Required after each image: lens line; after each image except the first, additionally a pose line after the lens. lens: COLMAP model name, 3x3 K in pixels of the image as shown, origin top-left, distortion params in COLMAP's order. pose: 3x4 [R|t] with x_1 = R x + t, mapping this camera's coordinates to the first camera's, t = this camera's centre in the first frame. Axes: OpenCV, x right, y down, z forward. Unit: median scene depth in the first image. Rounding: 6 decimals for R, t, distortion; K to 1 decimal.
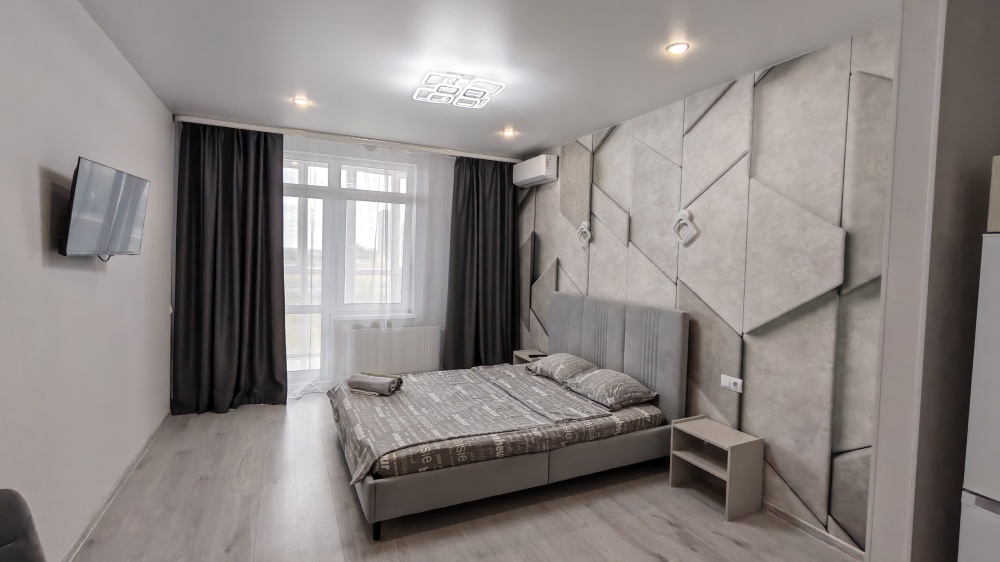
lens RADIAL K [[458.7, 0, 507.5], [0, 458.7, 272.7], [0, 0, 1]] dist [0.003094, -0.002920]
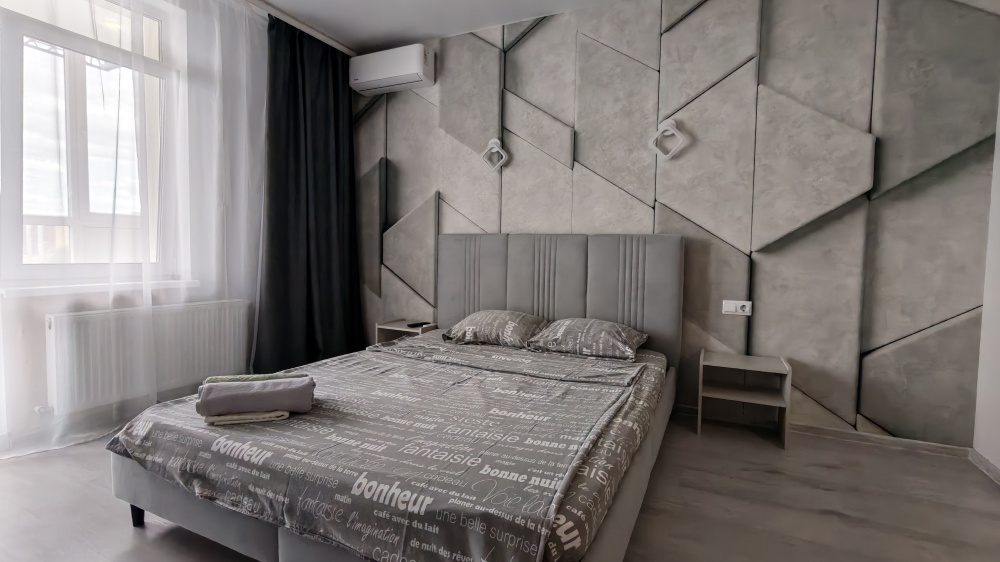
lens RADIAL K [[458.7, 0, 506.2], [0, 458.7, 273.4], [0, 0, 1]] dist [0.003094, -0.002920]
pose [[0.780810, -0.044018, 0.623216, -0.428572], [0.024796, 0.998912, 0.039486, 0.116683], [-0.624276, -0.015378, 0.781052, 0.536389]]
